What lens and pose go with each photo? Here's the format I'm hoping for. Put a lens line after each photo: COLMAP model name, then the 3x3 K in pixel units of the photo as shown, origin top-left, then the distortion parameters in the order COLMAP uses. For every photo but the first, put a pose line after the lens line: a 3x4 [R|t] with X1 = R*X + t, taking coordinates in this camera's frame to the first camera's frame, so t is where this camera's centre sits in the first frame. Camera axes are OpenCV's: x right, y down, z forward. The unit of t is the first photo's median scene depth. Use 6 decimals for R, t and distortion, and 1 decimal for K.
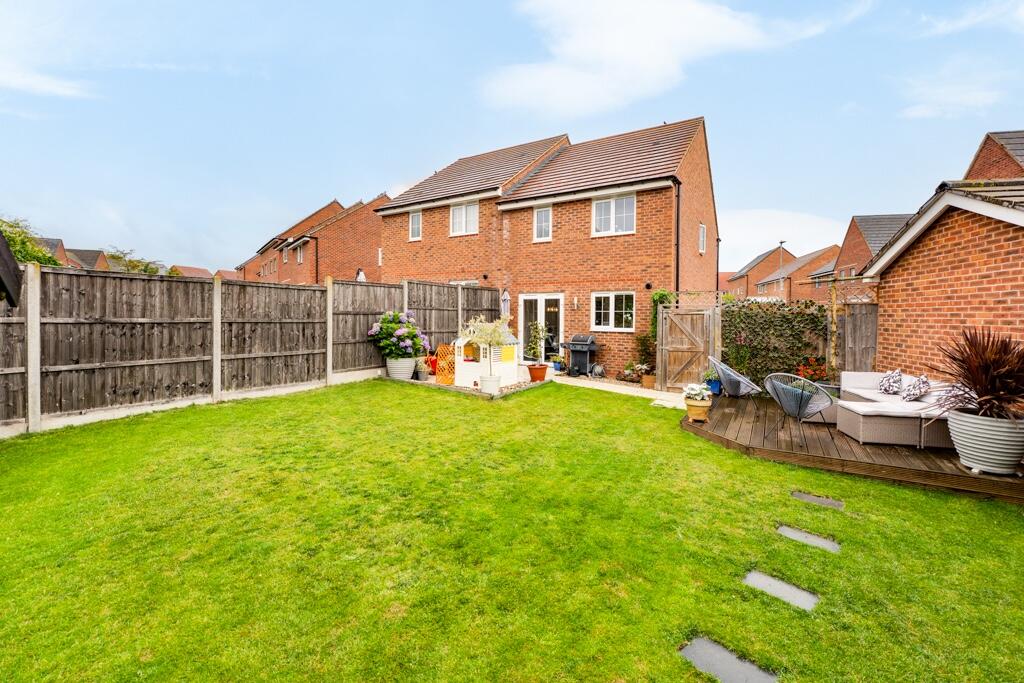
lens RADIAL K [[420.5, 0, 520.2], [0, 420.5, 321.9], [0, 0, 1]] dist [-0.022592, 0.003622]
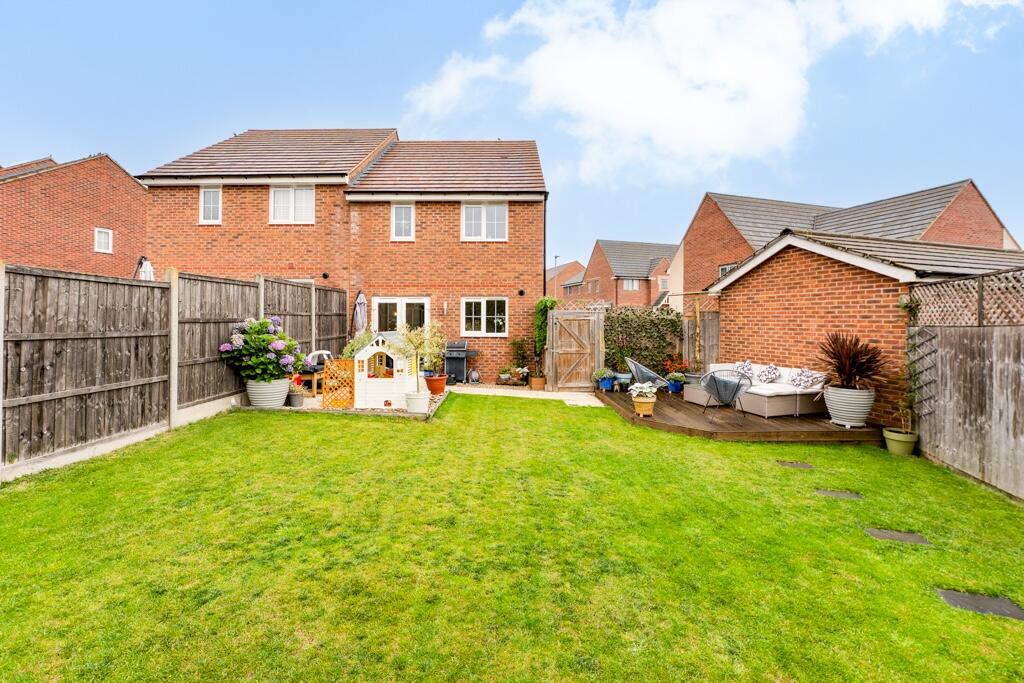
lens RADIAL K [[420.5, 0, 483.6], [0, 420.5, 318.1], [0, 0, 1]] dist [-0.022592, 0.003622]
pose [[0.865752, -0.004700, 0.500451, -0.414334], [0.011645, 0.999874, -0.010755, -0.015766], [-0.500337, 0.015139, 0.865698, 0.189624]]
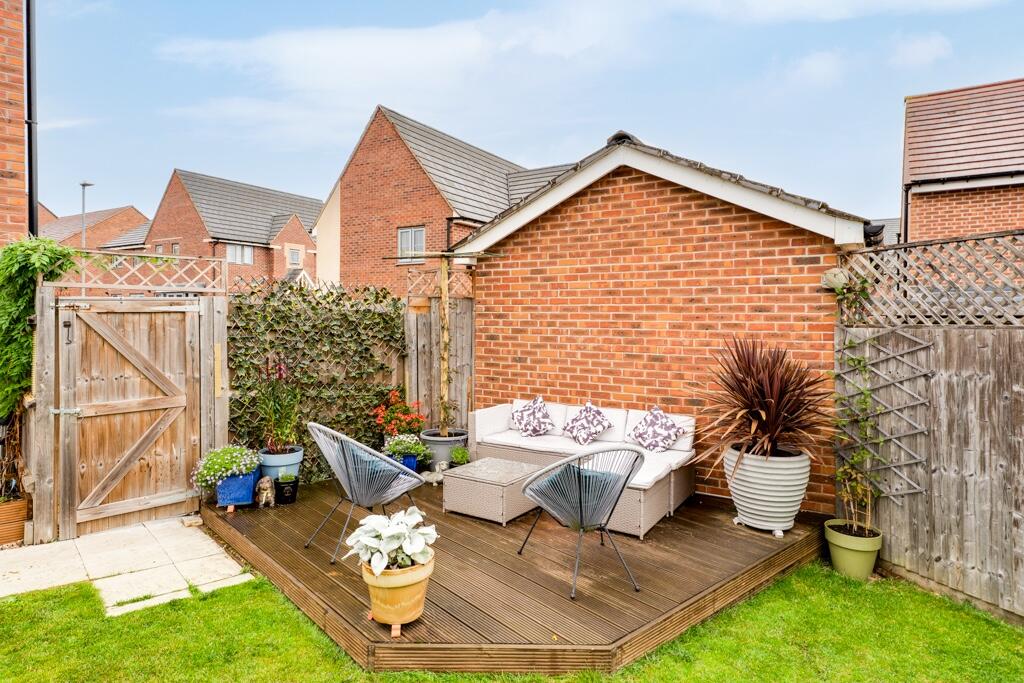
lens RADIAL K [[591.3, 0, 483.2], [0, 591.3, 315.8], [0, 0, 1]] dist [0.011280, -0.003037]
pose [[0.287075, -0.005769, 0.957891, -0.024051], [0.009338, 0.999951, 0.003224, -0.015904], [-0.957863, 0.008019, 0.287115, 0.634017]]
